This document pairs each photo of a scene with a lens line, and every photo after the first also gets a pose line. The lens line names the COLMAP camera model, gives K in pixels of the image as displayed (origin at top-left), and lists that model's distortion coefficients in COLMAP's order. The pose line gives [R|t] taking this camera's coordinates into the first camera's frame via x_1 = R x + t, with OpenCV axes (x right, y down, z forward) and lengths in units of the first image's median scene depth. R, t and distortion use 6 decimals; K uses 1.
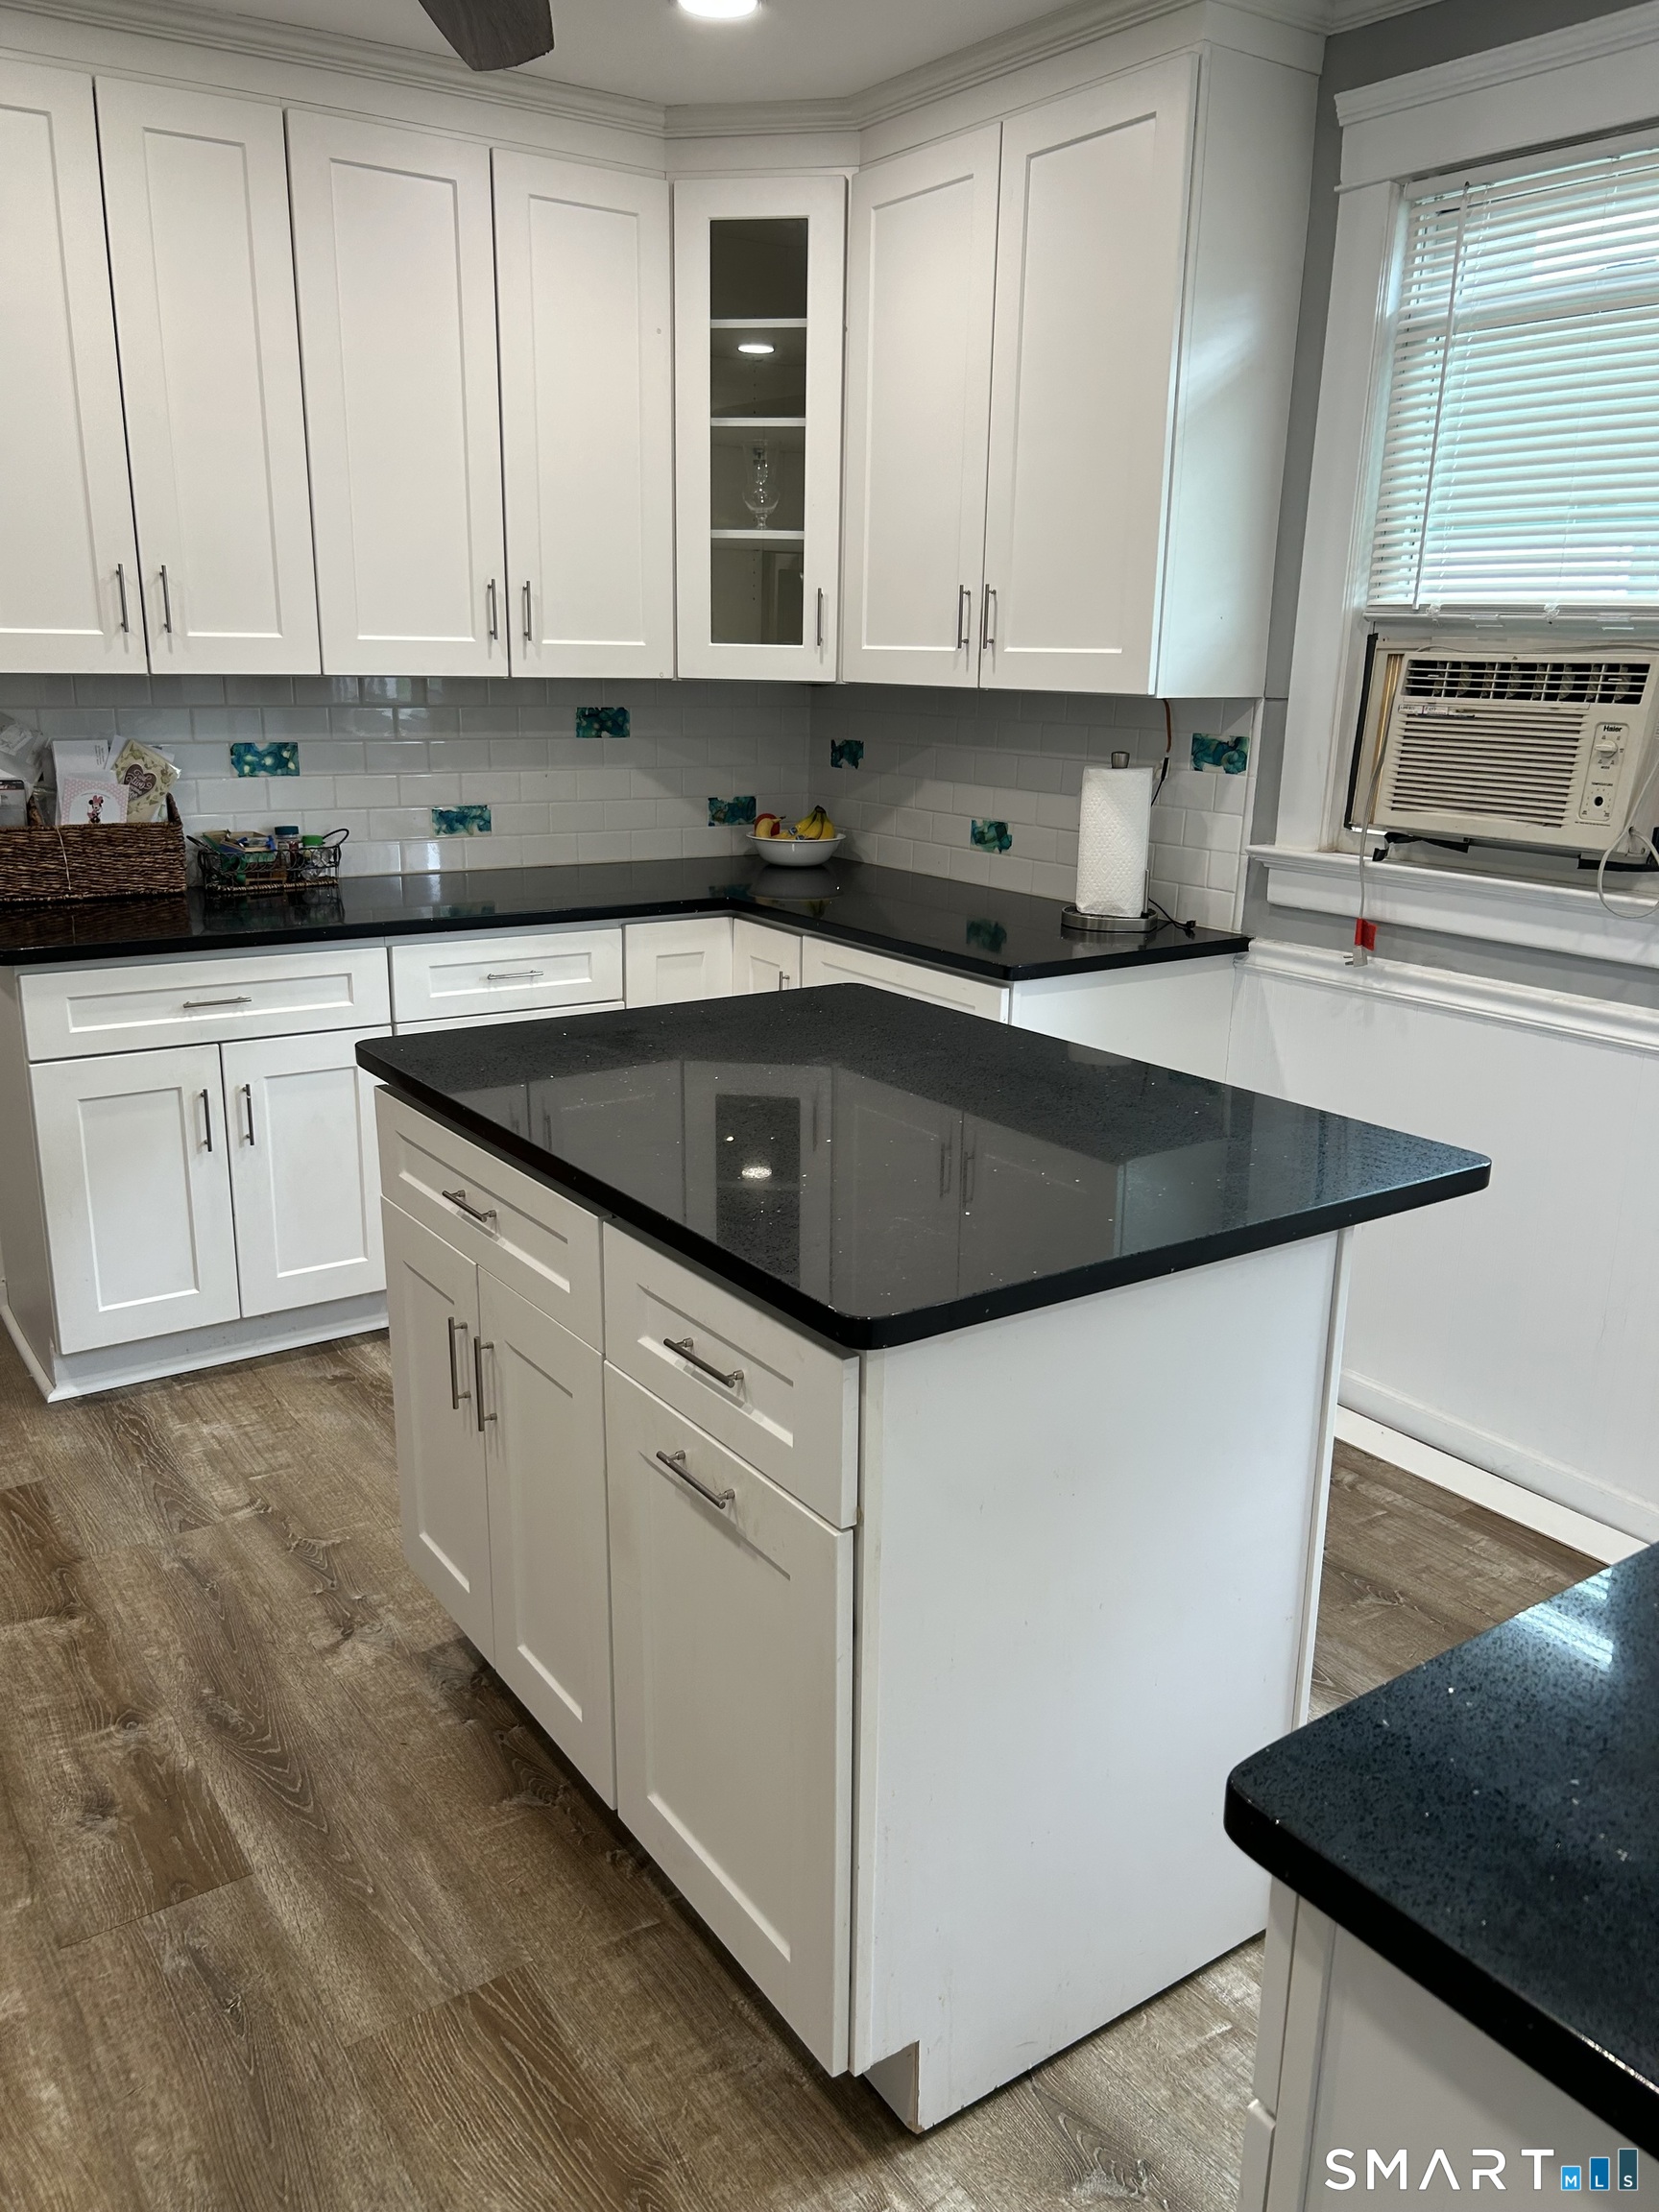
lens RADIAL K [[1644.6, 0, 842.0], [0, 1644.6, 1147.7], [0, 0, 1]] dist [-0.003839, -0.000498]
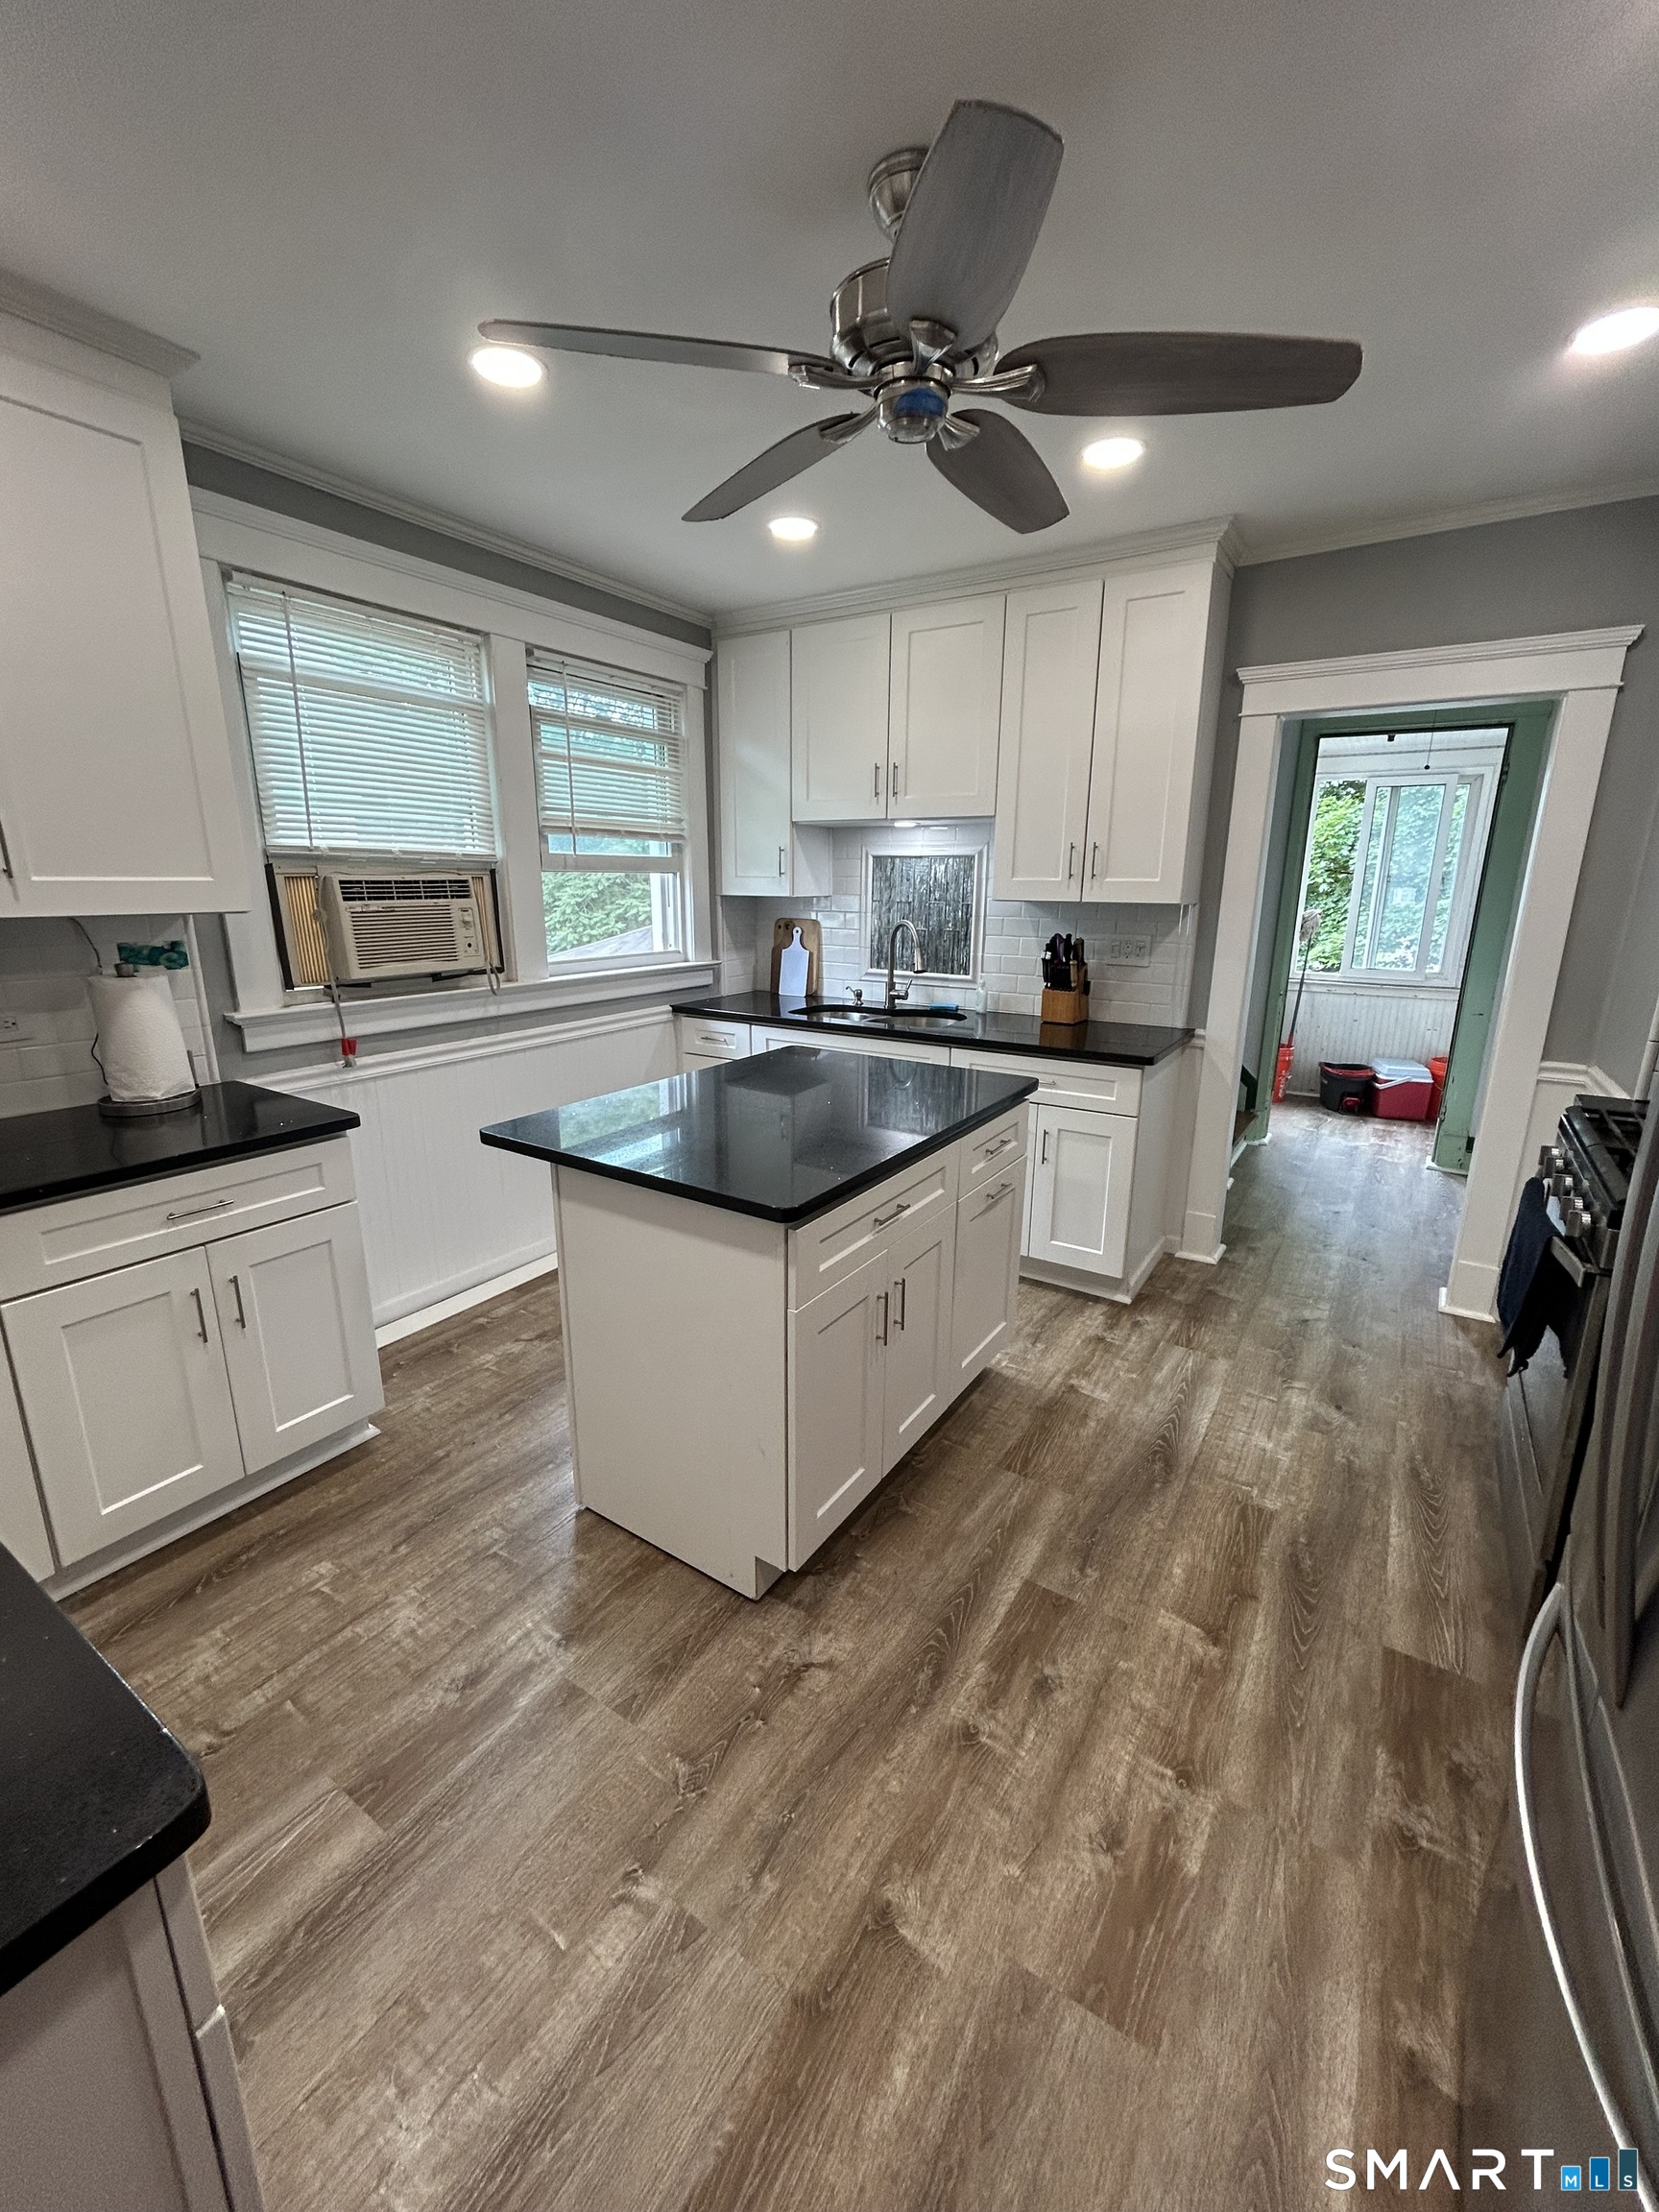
lens RADIAL K [[900.9, 0, 829.5], [0, 900.9, 1106.0], [0, 0, 1]] dist [-0.003198, 0.005571]
pose [[-0.366753, -0.254786, 0.894749, -0.677795], [0.253430, 0.898032, 0.359600, -0.280085], [-0.895134, 0.358640, -0.264786, 0.837963]]
